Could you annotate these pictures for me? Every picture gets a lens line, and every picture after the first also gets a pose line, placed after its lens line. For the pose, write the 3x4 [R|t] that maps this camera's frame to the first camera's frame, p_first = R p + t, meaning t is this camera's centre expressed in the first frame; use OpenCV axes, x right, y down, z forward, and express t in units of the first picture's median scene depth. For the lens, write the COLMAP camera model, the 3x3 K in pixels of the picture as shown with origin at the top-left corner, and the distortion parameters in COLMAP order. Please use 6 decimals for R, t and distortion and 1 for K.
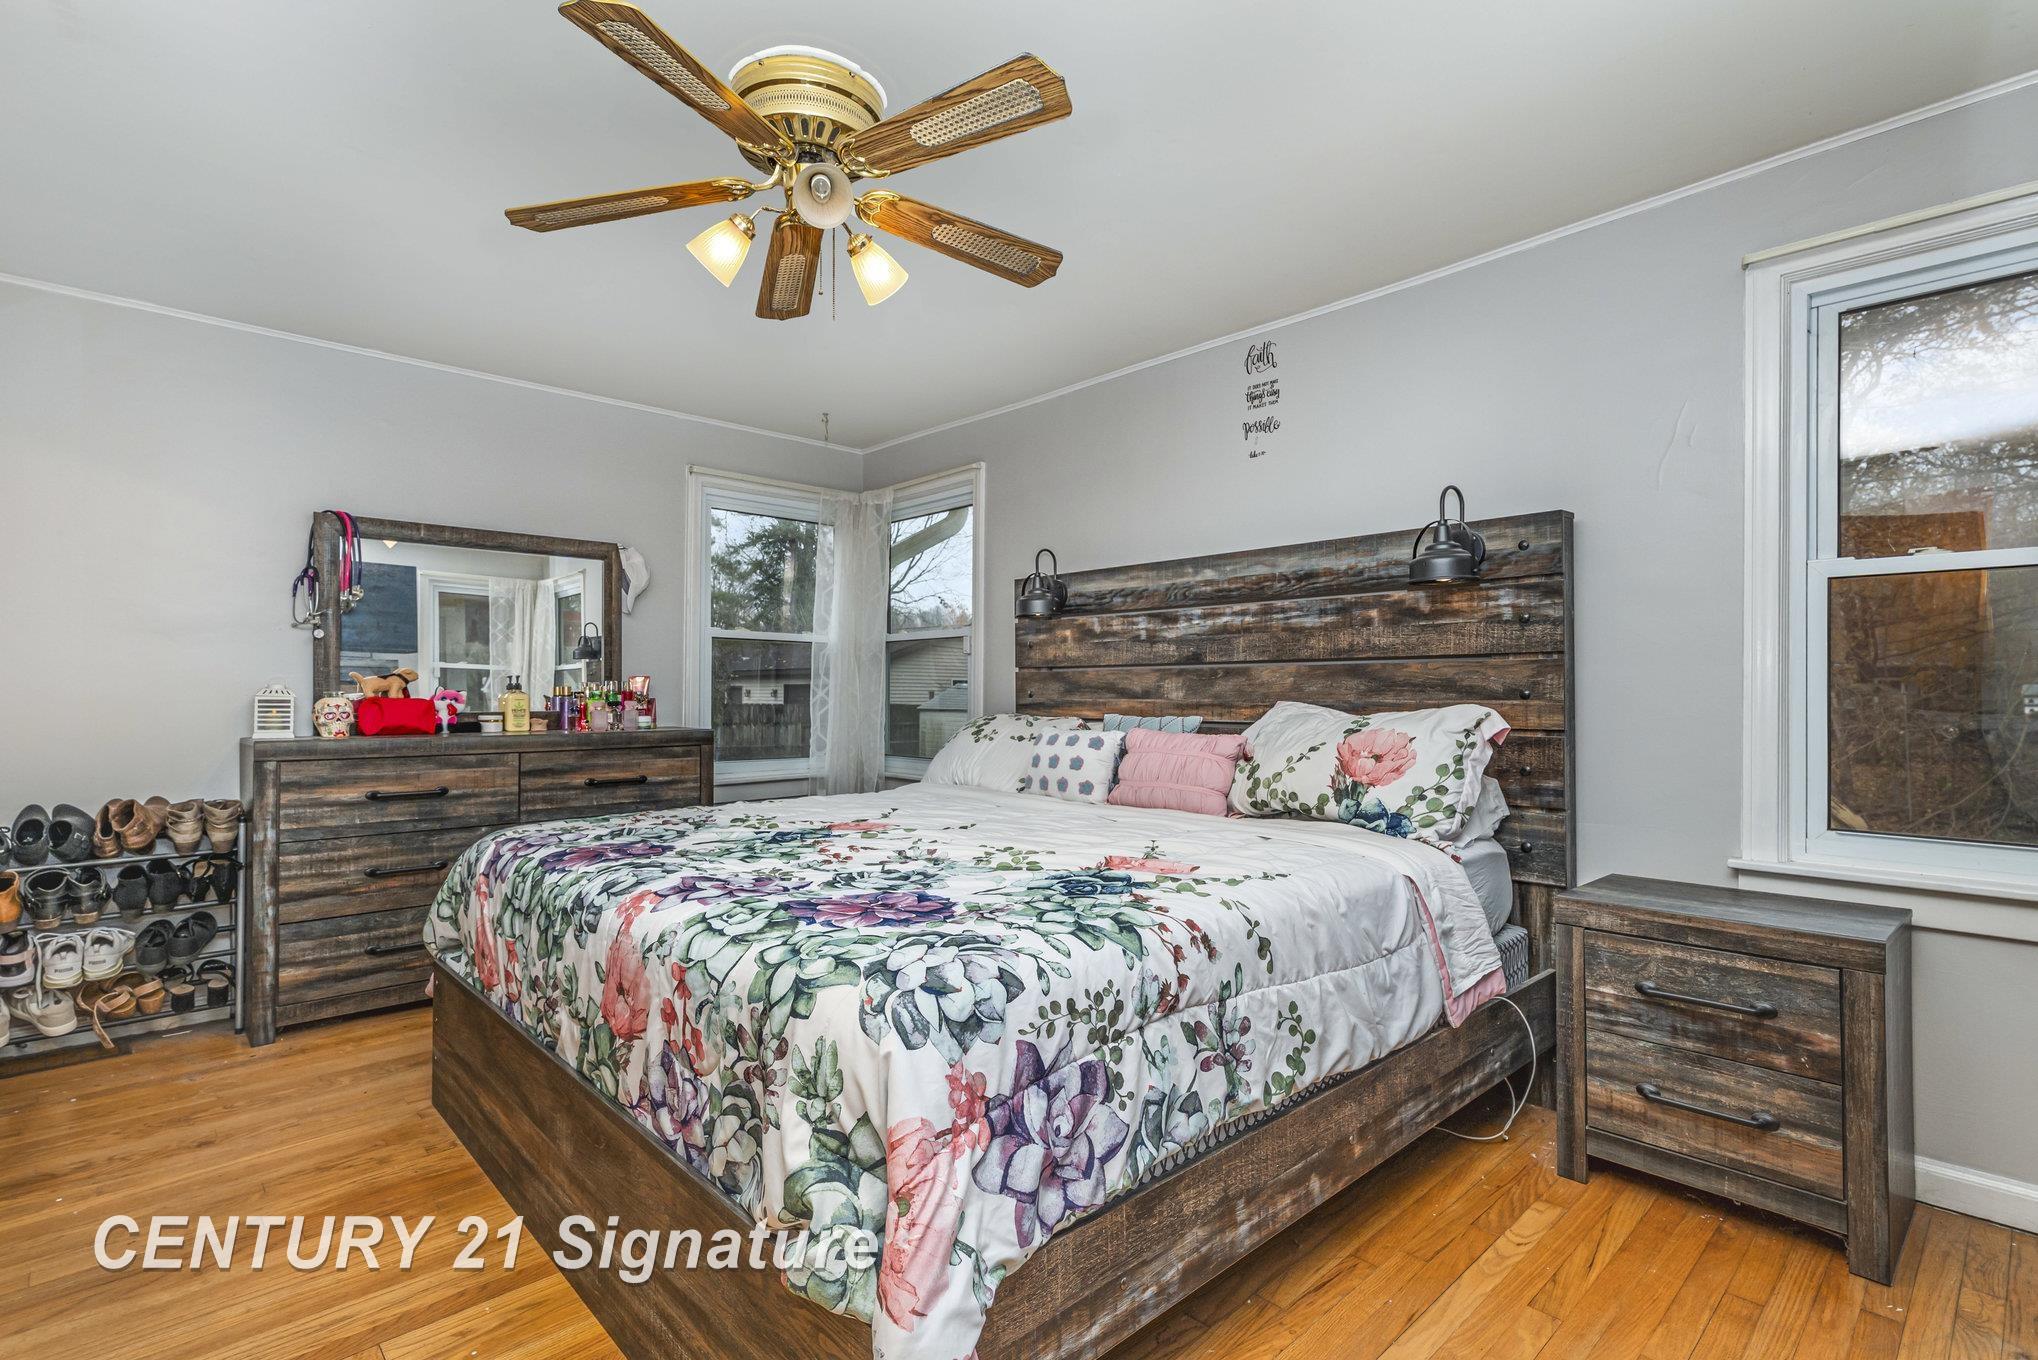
lens RADIAL K [[960.8, 0, 997.4], [0, 960.8, 681.3], [0, 0, 1]] dist [0.007416, -0.001515]
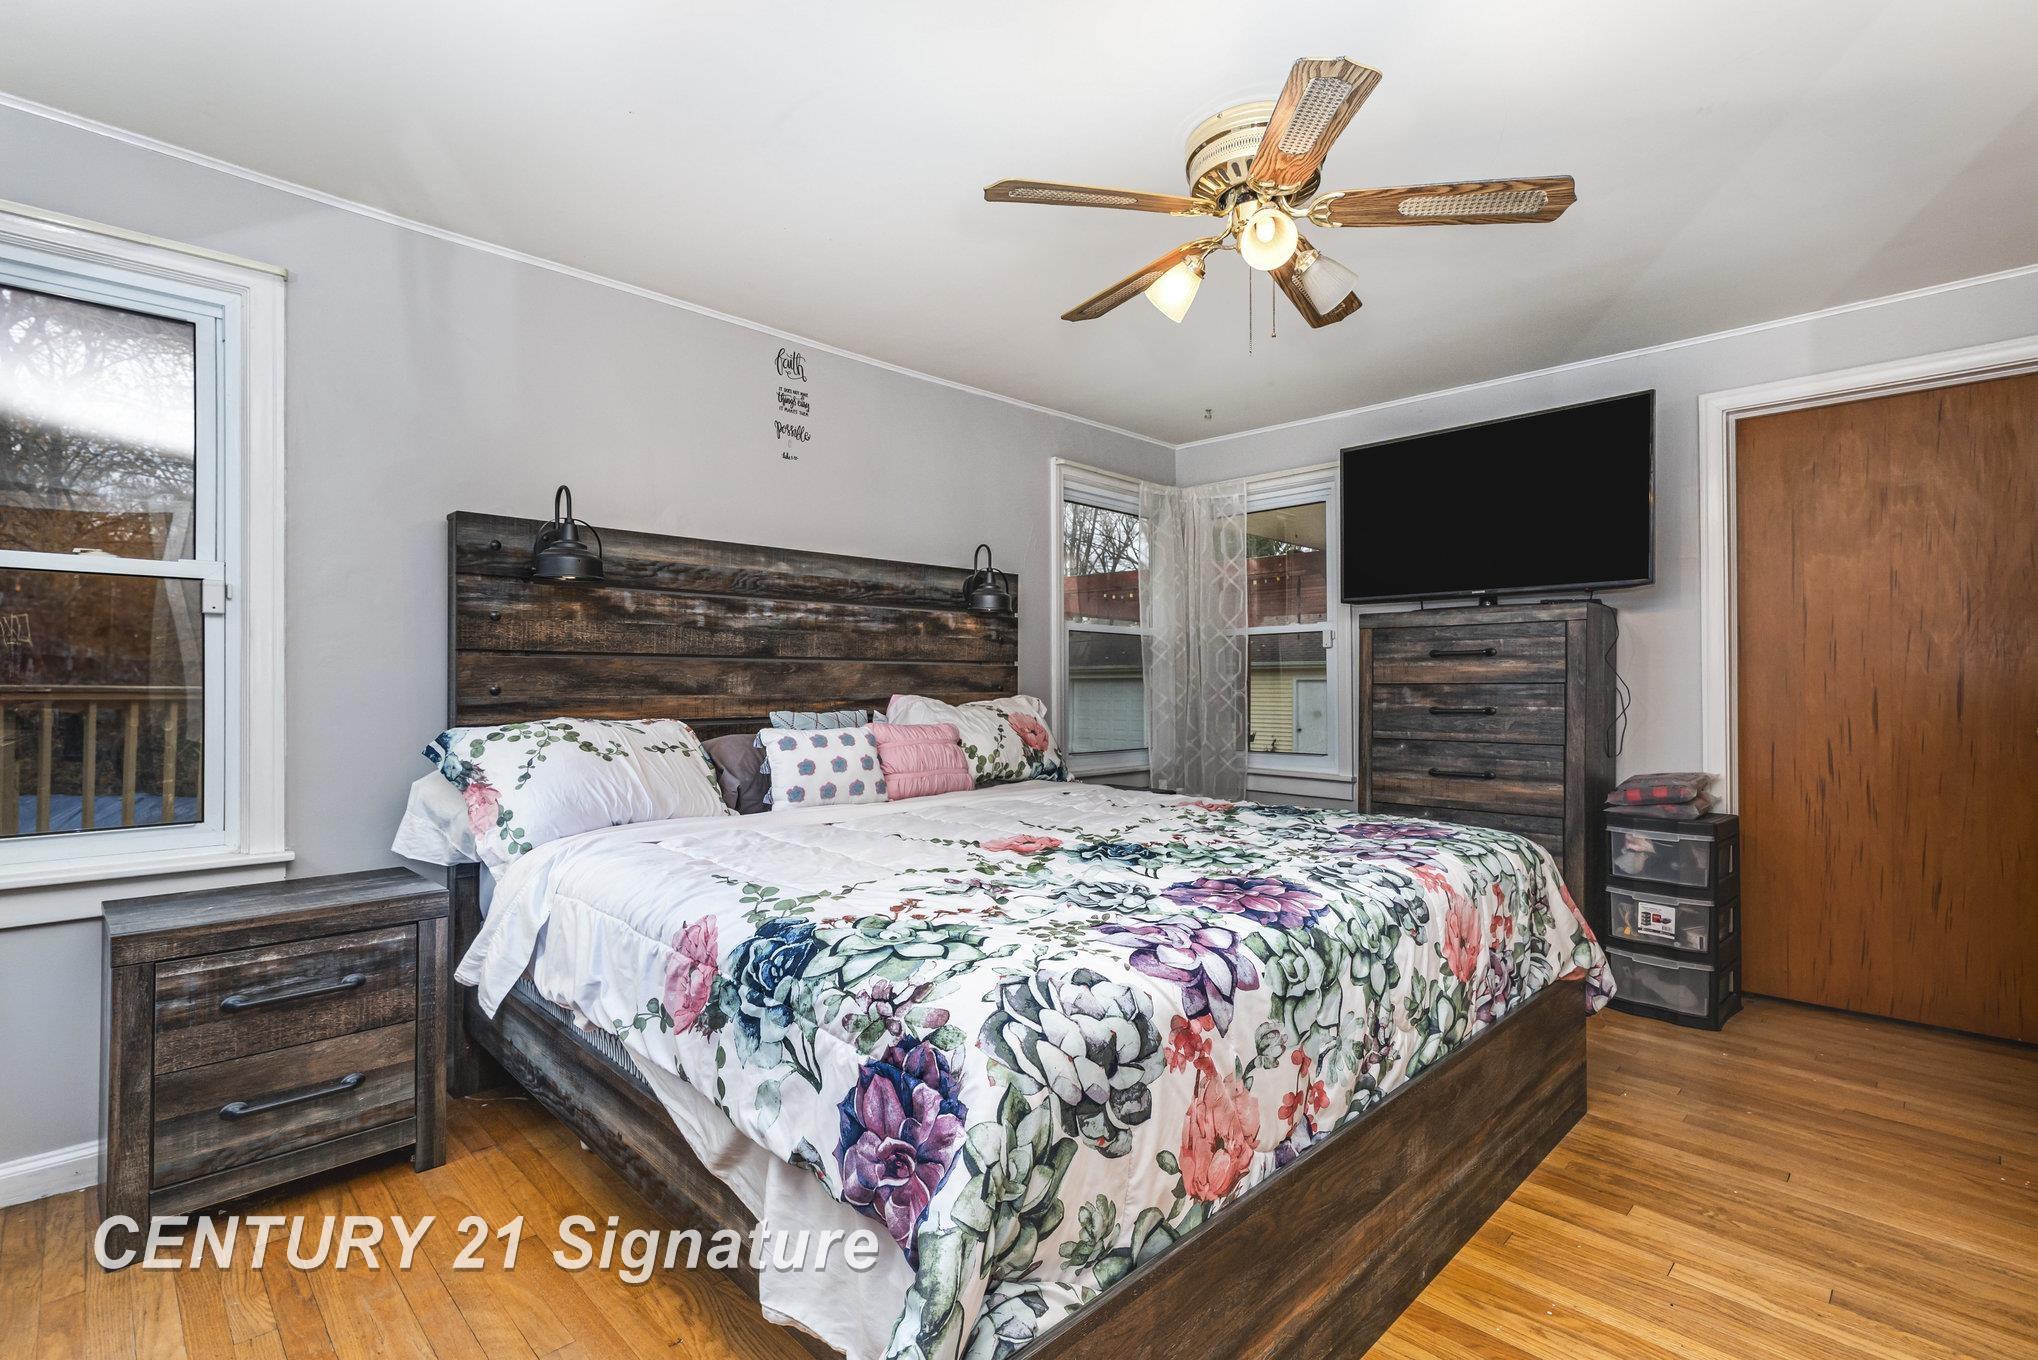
lens RADIAL K [[960.8, 0, 997.8], [0, 960.8, 685.0], [0, 0, 1]] dist [0.007416, -0.001515]
pose [[-0.020059, 0.005201, 0.999785, -0.768428], [-0.008285, 0.999951, -0.005368, 0.012641], [-0.999764, -0.008391, -0.020015, 0.797687]]
